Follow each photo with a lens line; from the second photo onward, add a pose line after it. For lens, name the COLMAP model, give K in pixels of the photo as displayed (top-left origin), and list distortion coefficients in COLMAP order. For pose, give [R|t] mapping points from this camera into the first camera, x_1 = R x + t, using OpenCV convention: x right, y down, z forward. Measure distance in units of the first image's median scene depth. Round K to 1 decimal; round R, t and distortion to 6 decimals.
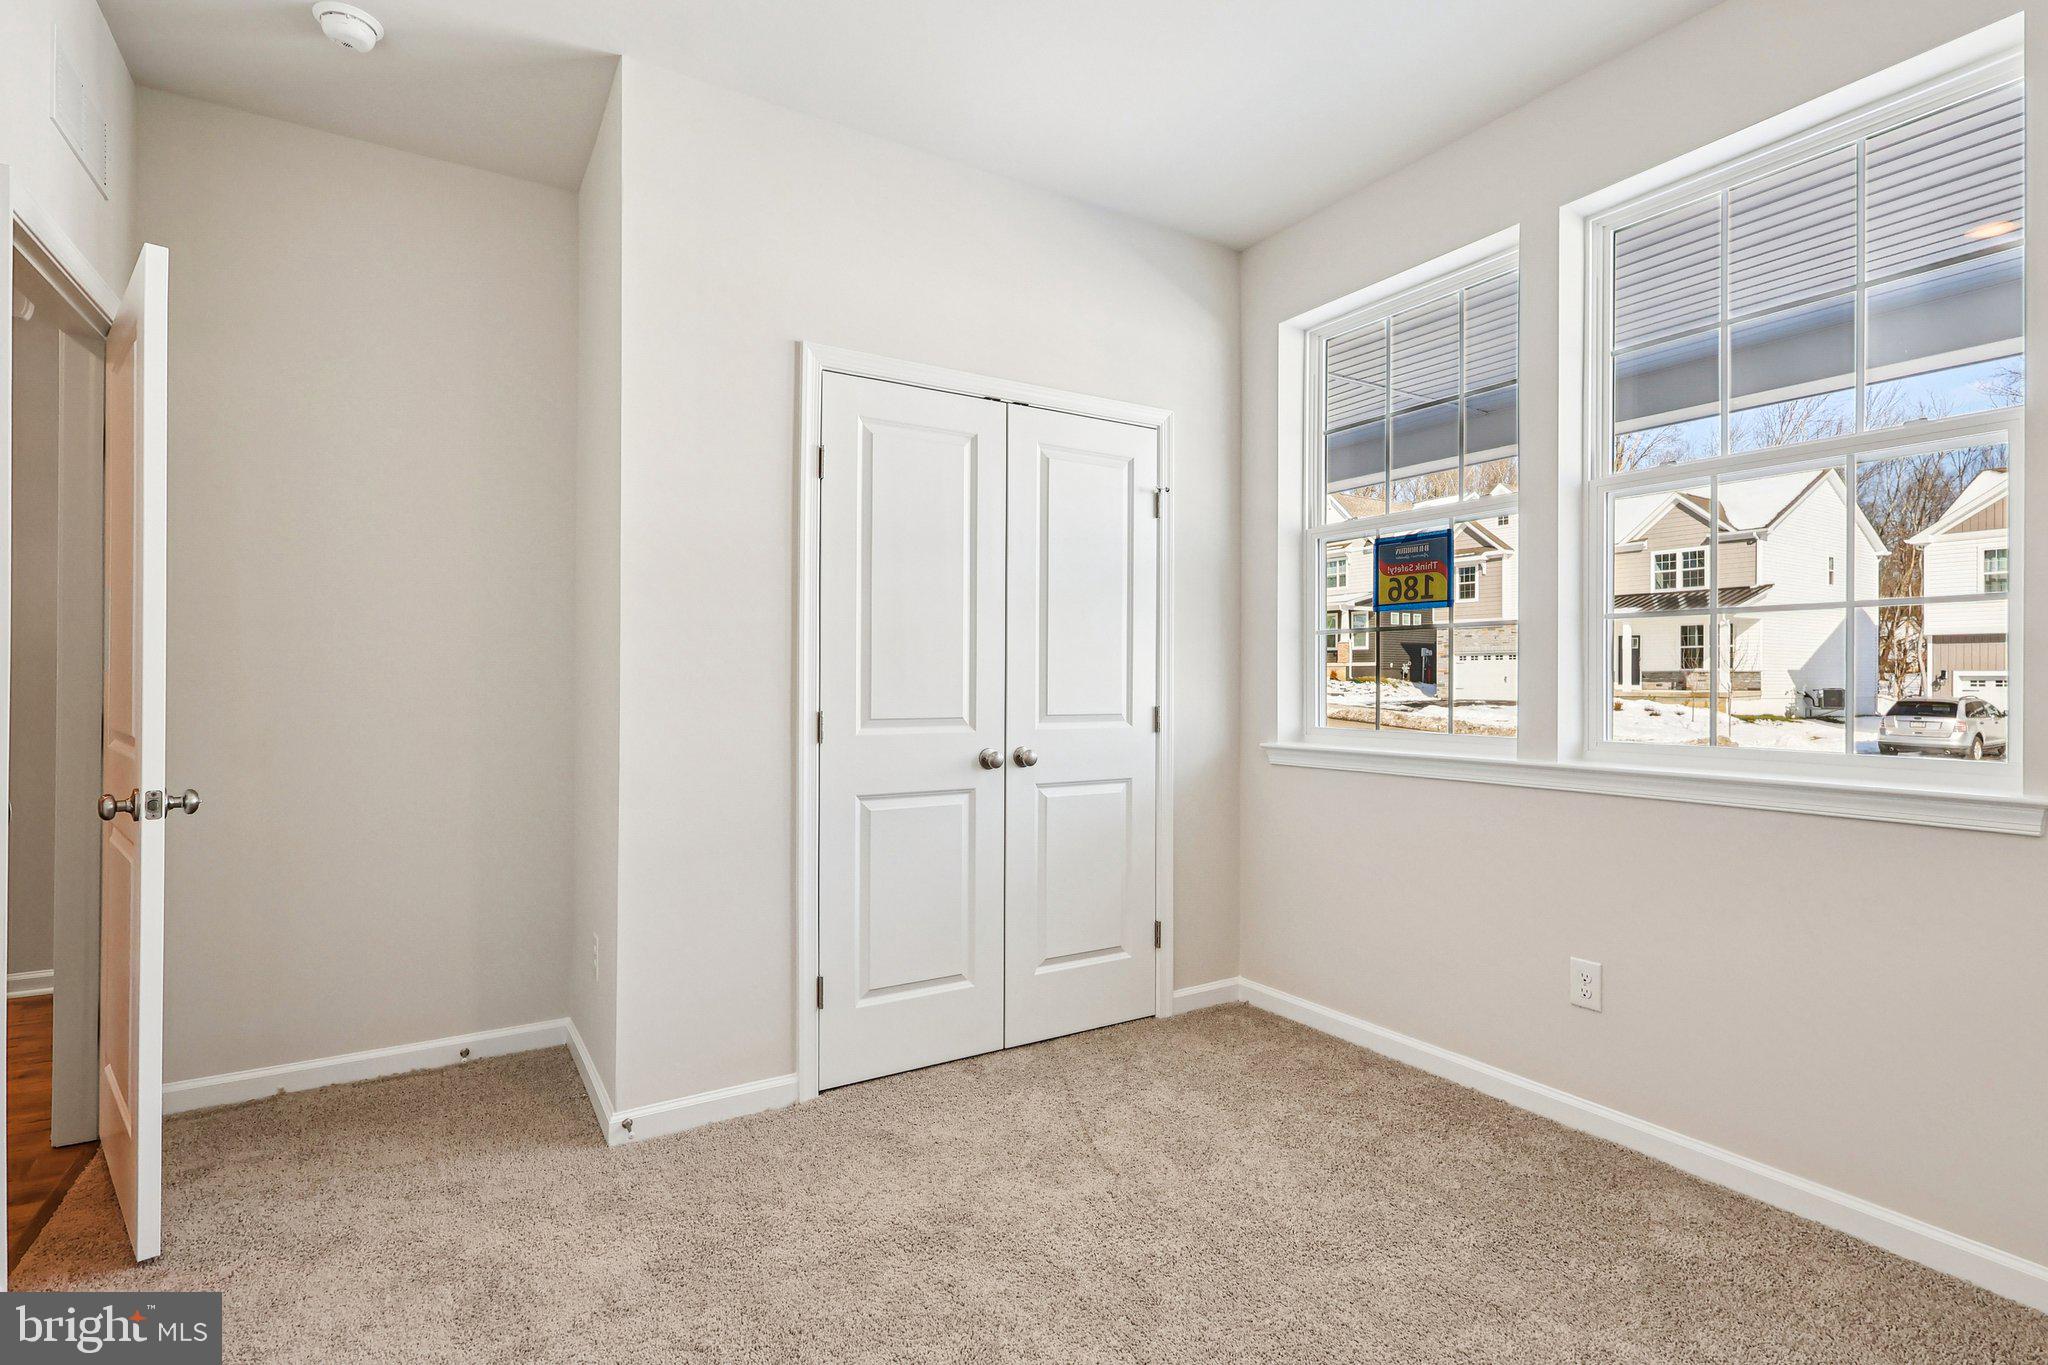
lens RADIAL K [[964.8, 0, 1017.1], [0, 964.8, 680.0], [0, 0, 1]] dist [-0.003874, 0.002326]
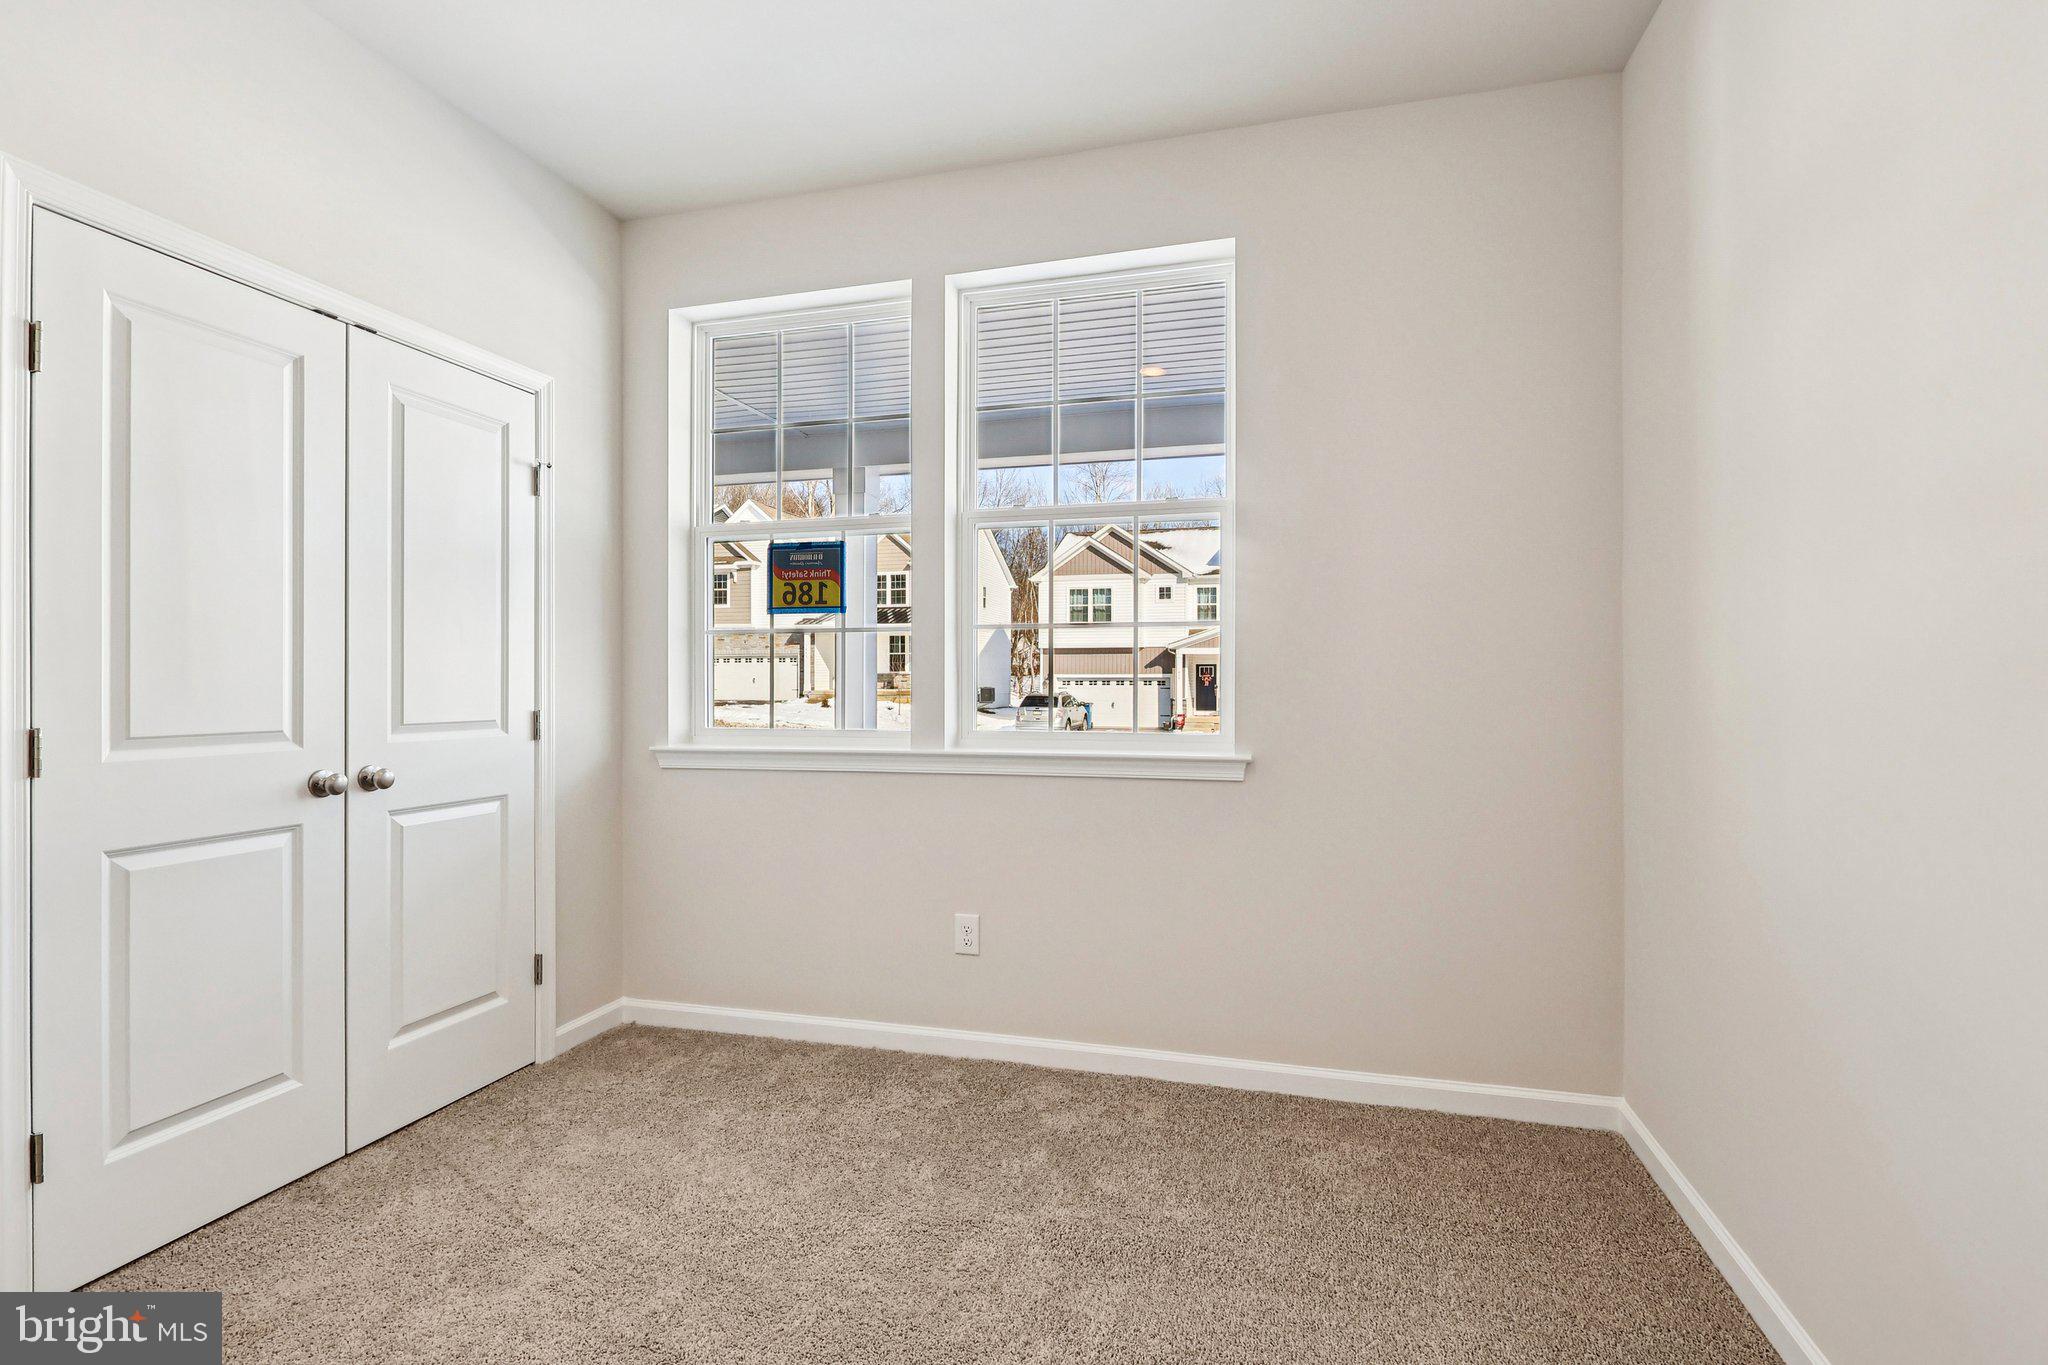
lens RADIAL K [[964.8, 0, 1009.0], [0, 964.8, 686.3], [0, 0, 1]] dist [-0.003874, 0.002326]
pose [[0.738759, -0.005336, 0.673949, -0.142966], [0.002017, 0.999982, 0.005706, 0.001284], [-0.673967, -0.002856, 0.738756, 0.068106]]
